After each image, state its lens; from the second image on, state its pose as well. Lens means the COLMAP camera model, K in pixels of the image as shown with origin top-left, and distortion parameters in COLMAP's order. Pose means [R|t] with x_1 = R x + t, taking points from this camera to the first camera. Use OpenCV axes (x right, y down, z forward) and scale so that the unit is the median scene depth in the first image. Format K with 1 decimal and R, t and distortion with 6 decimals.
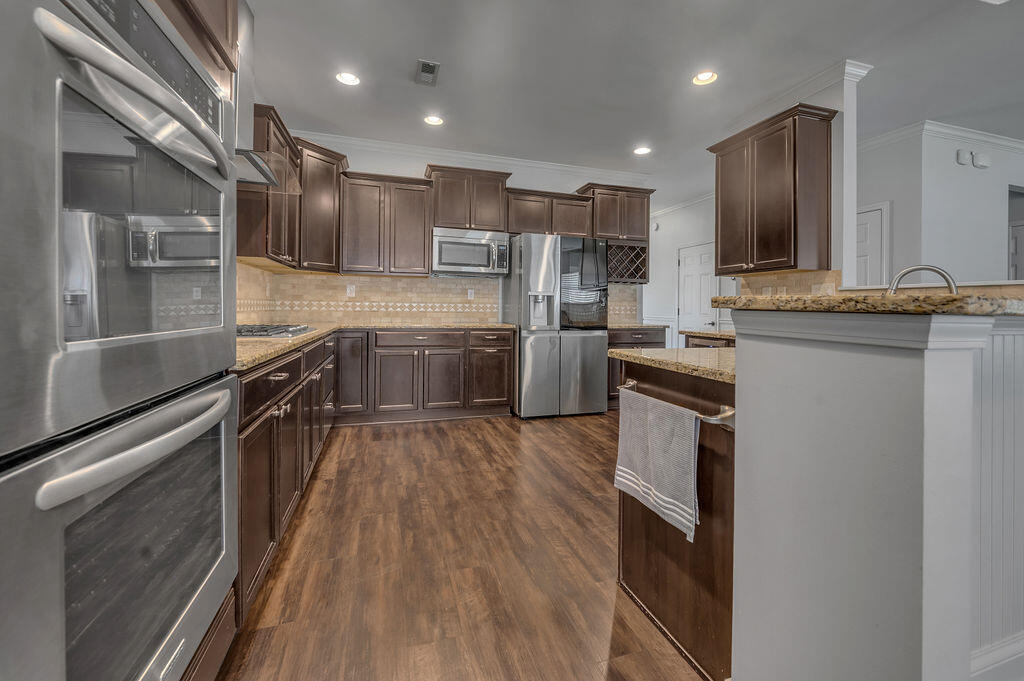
lens RADIAL K [[413.2, 0, 523.0], [0, 413.2, 311.6], [0, 0, 1]] dist [-0.007360, 0.000908]
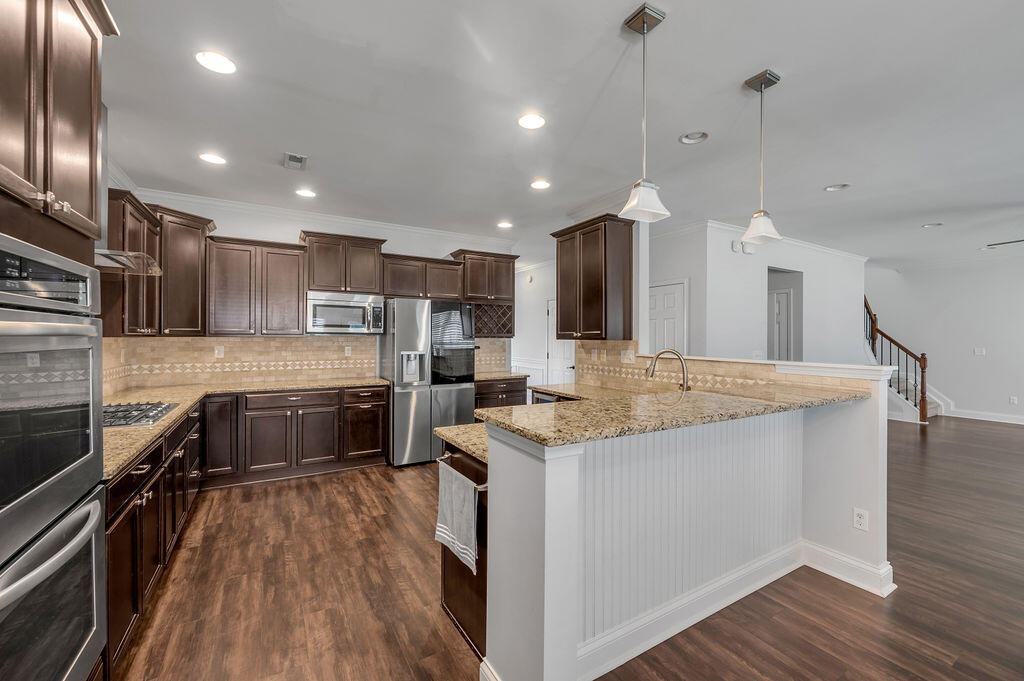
lens RADIAL K [[413.2, 0, 518.7], [0, 413.2, 335.4], [0, 0, 1]] dist [-0.007360, 0.000908]
pose [[0.975277, -0.008256, 0.220832, 0.088890], [0.009742, 0.999937, -0.005643, -0.094544], [-0.220772, 0.007654, 0.975295, -0.169117]]
